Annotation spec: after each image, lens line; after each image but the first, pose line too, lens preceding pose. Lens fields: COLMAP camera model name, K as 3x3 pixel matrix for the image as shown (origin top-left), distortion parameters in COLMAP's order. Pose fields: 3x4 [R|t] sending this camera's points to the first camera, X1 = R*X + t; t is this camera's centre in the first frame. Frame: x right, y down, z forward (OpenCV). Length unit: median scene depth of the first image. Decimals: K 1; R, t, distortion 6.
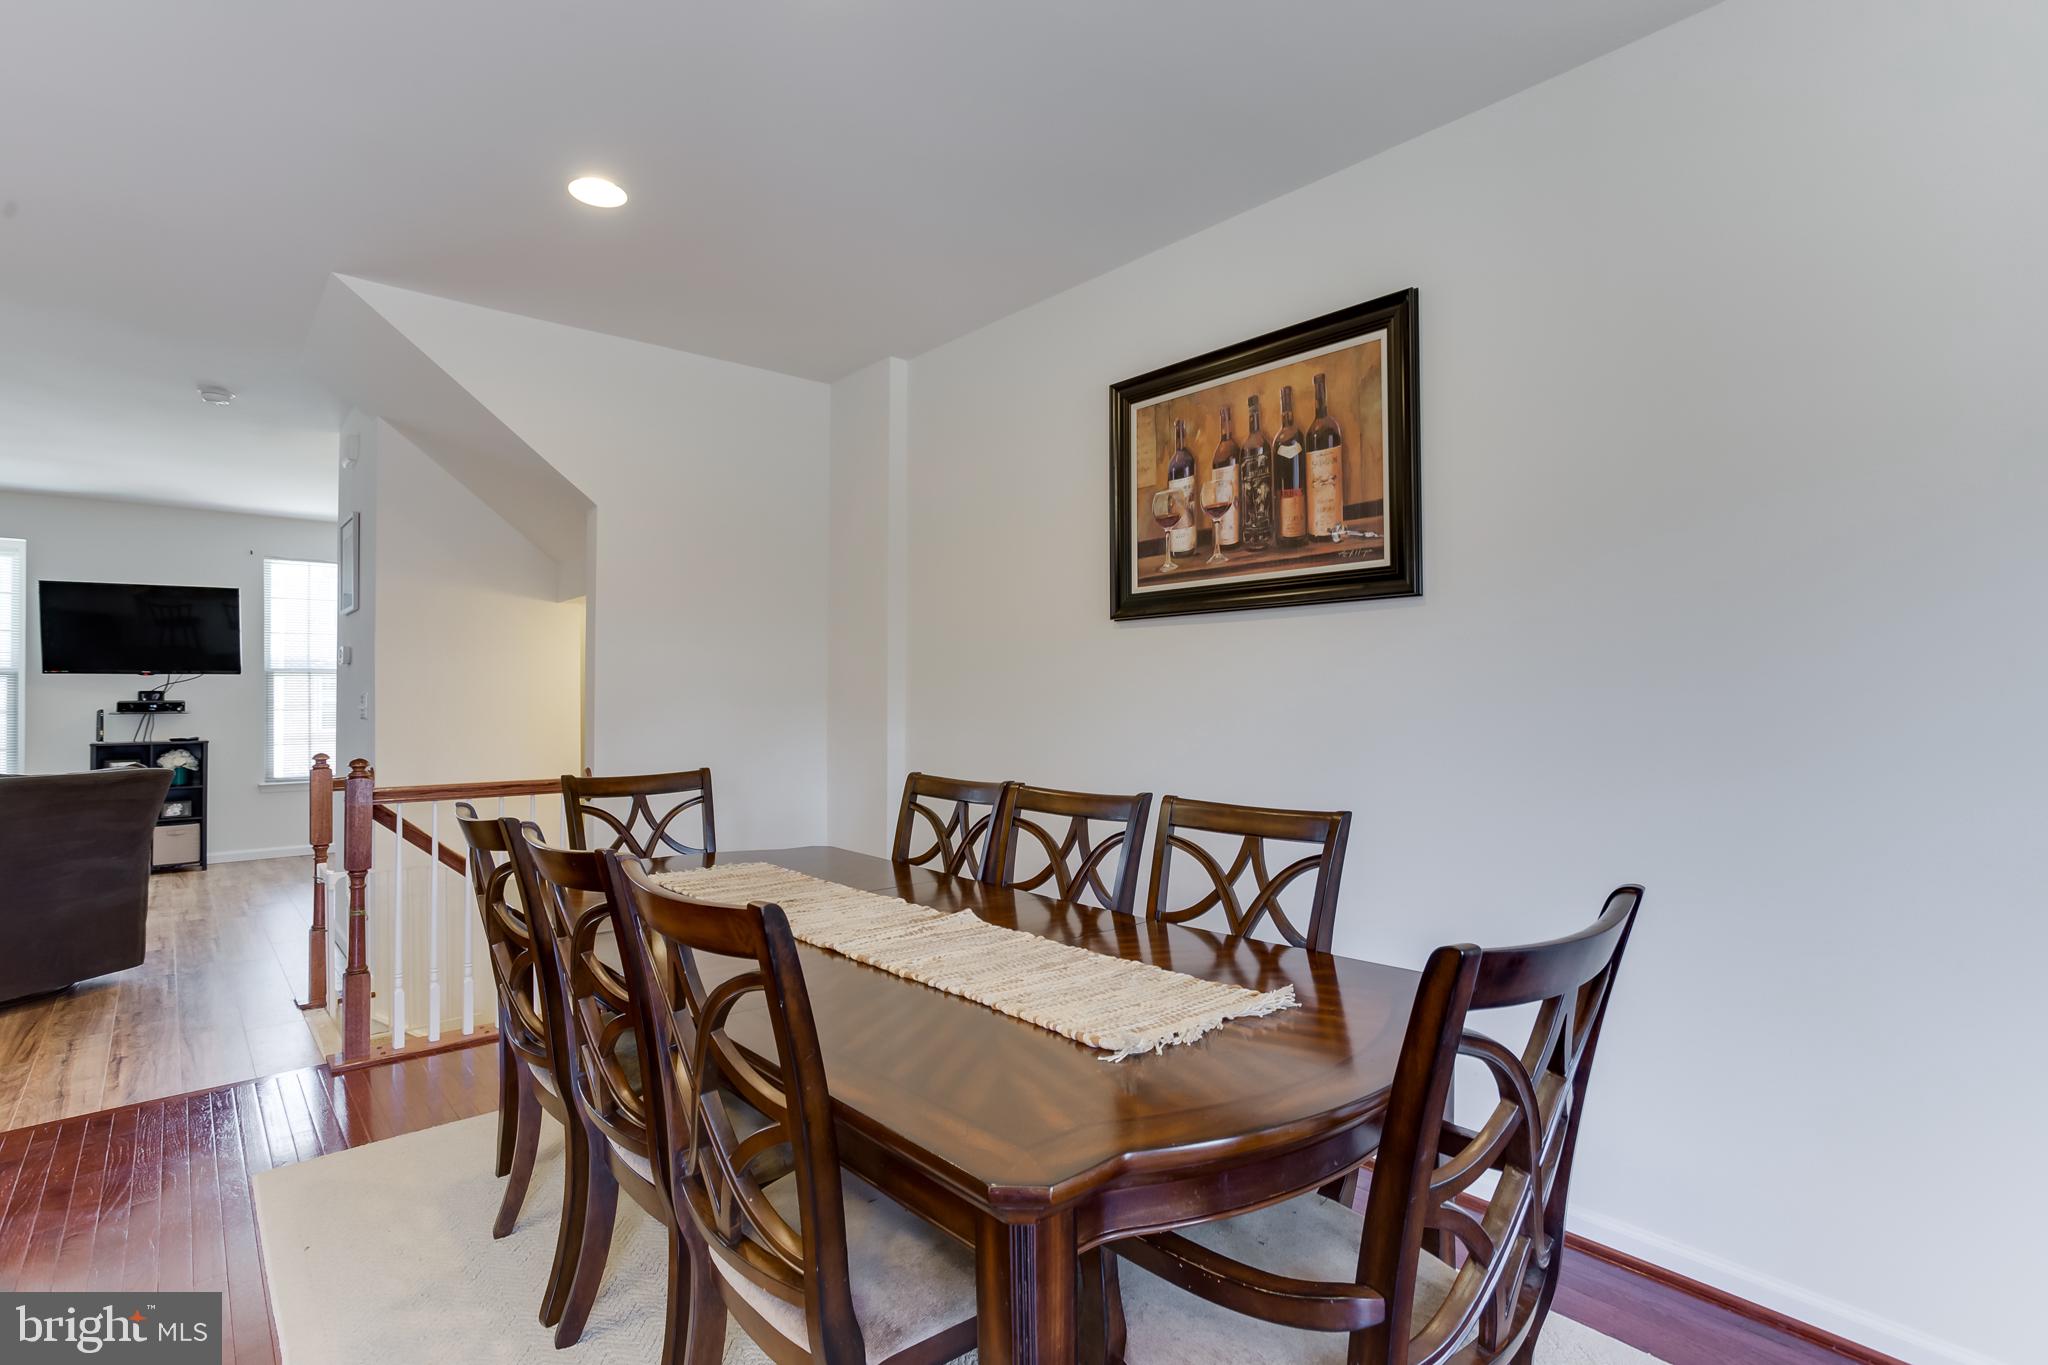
lens RADIAL K [[1015.2, 0, 1029.9], [0, 1015.2, 676.3], [0, 0, 1]] dist [-0.030619, 0.021324]
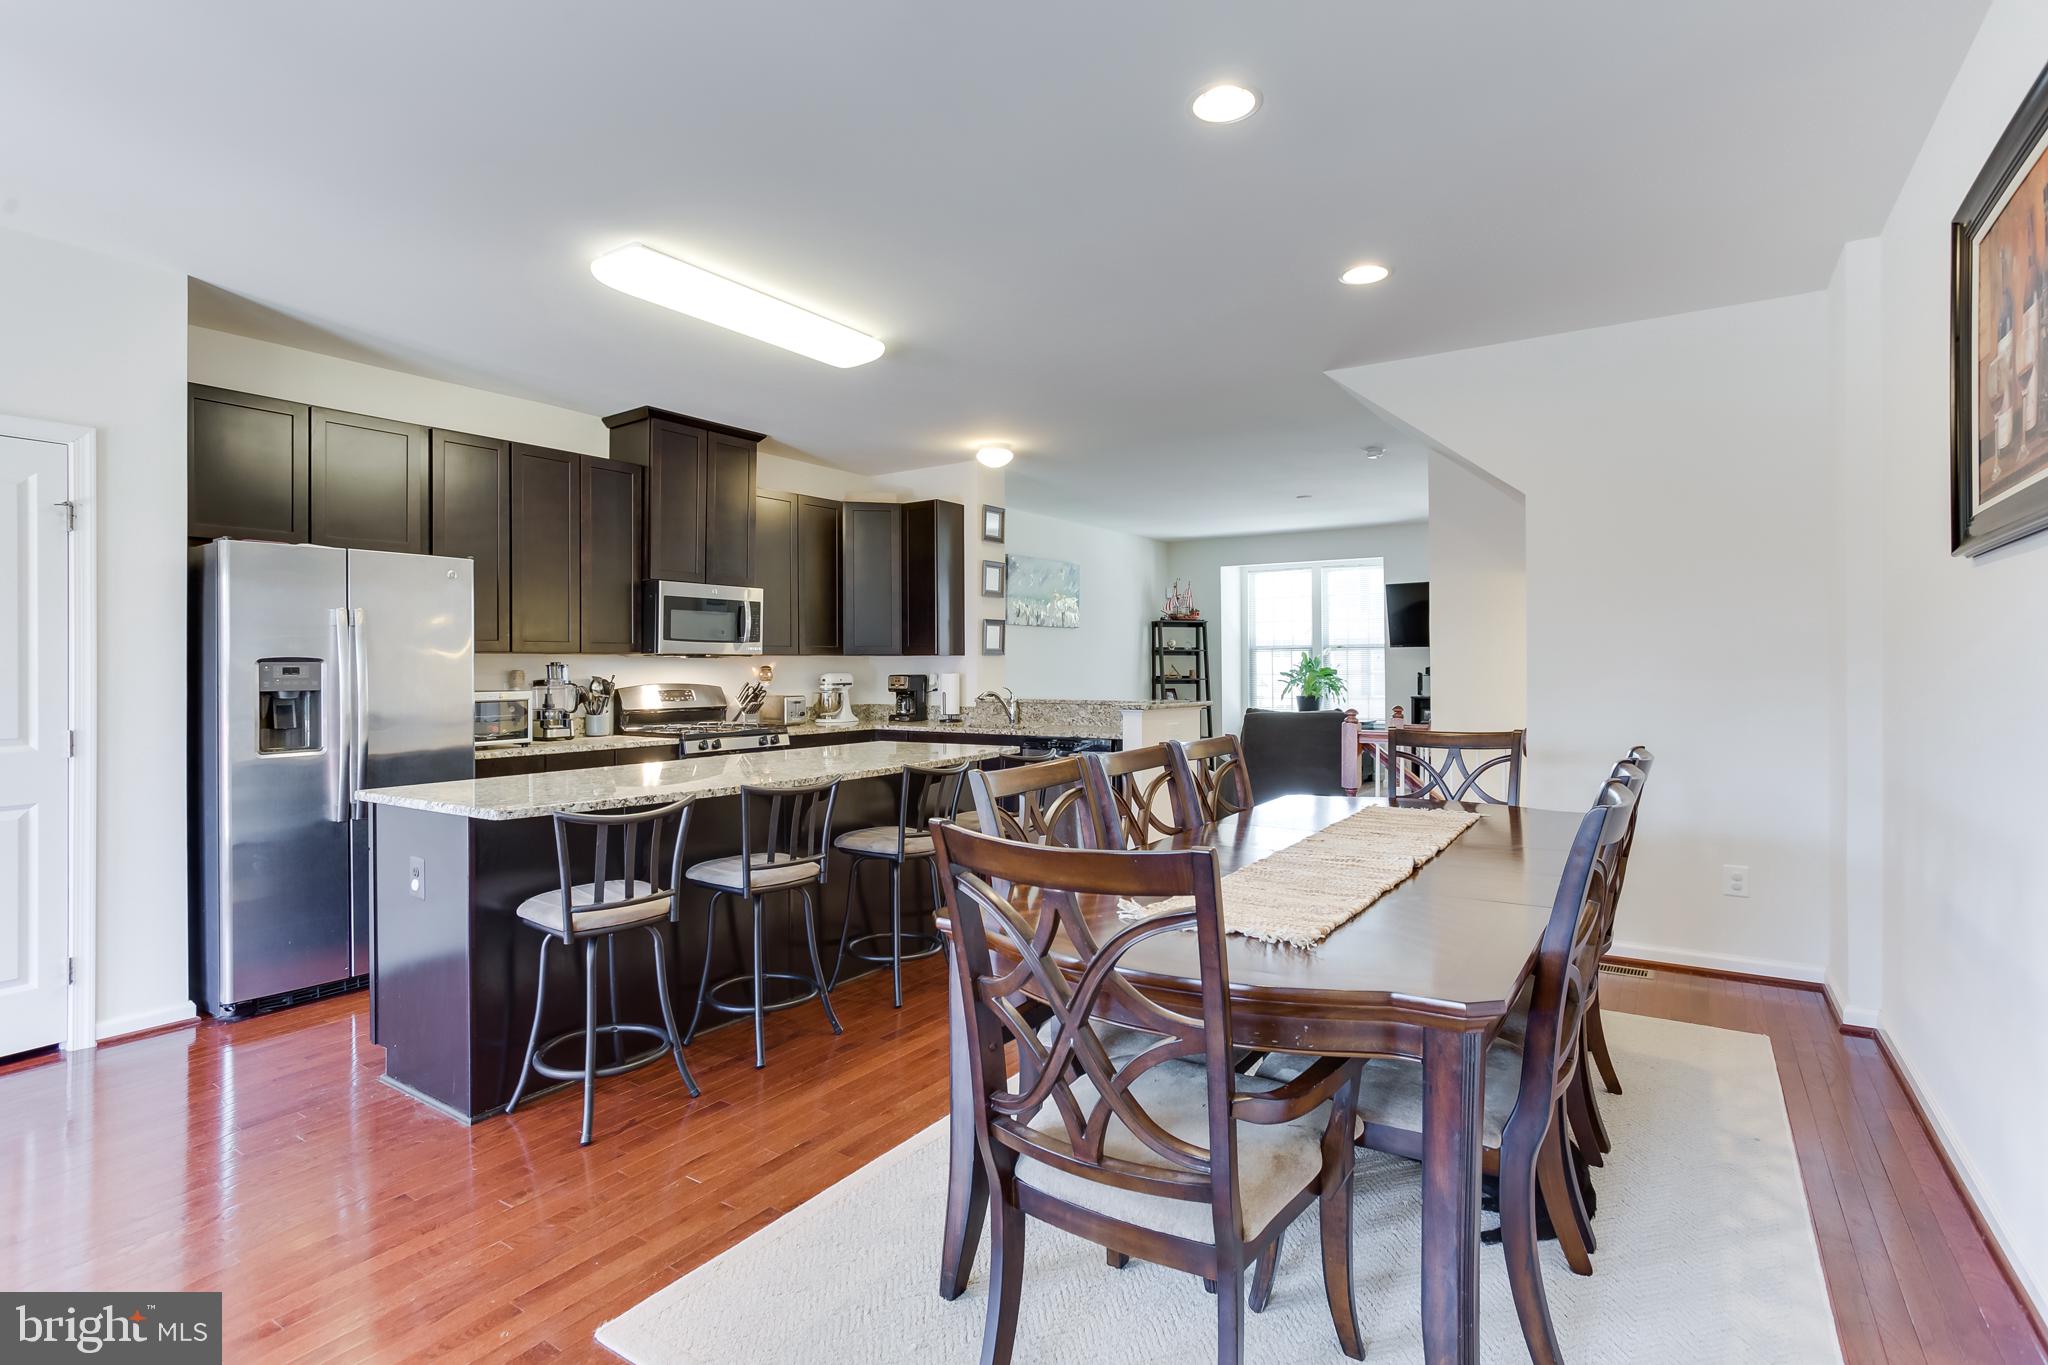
lens RADIAL K [[1015.2, 0, 1045.4], [0, 1015.2, 667.7], [0, 0, 1]] dist [-0.030619, 0.021324]
pose [[0.272932, 0.009317, -0.961988, 0.636280], [0.010468, 0.999865, 0.012653, 0.004407], [0.961976, -0.013523, 0.272797, 0.235457]]
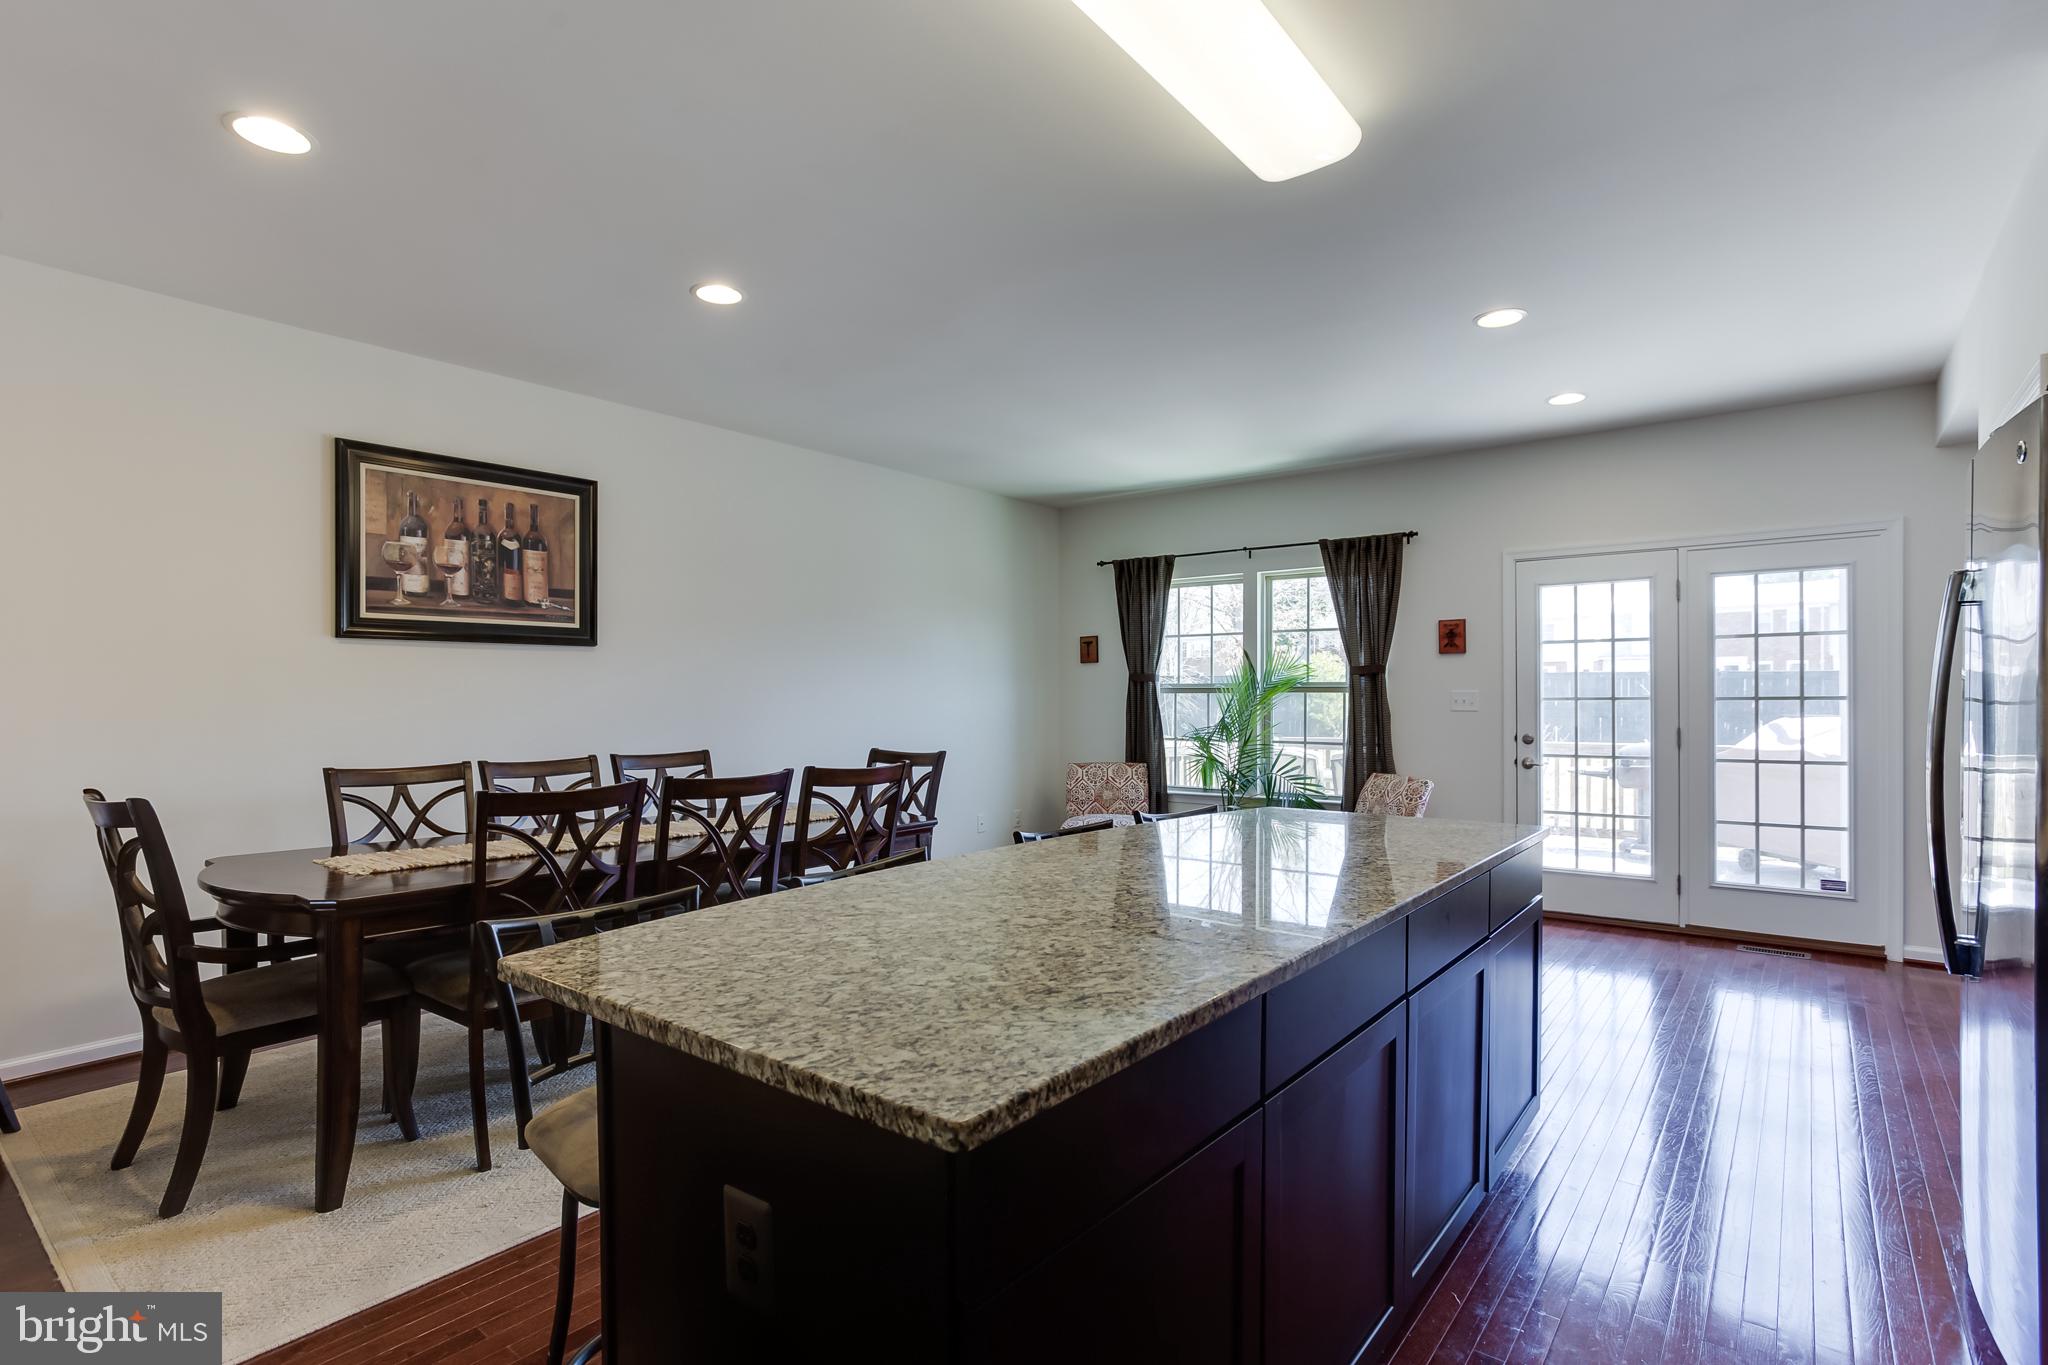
lens RADIAL K [[1015.2, 0, 1043.8], [0, 1015.2, 692.1], [0, 0, 1]] dist [-0.030619, 0.021324]
pose [[-0.195841, 0.017596, 0.980478, -1.364510], [-0.001963, 0.999830, -0.018336, 0.031875], [-0.980634, -0.005516, -0.195773, 0.468725]]
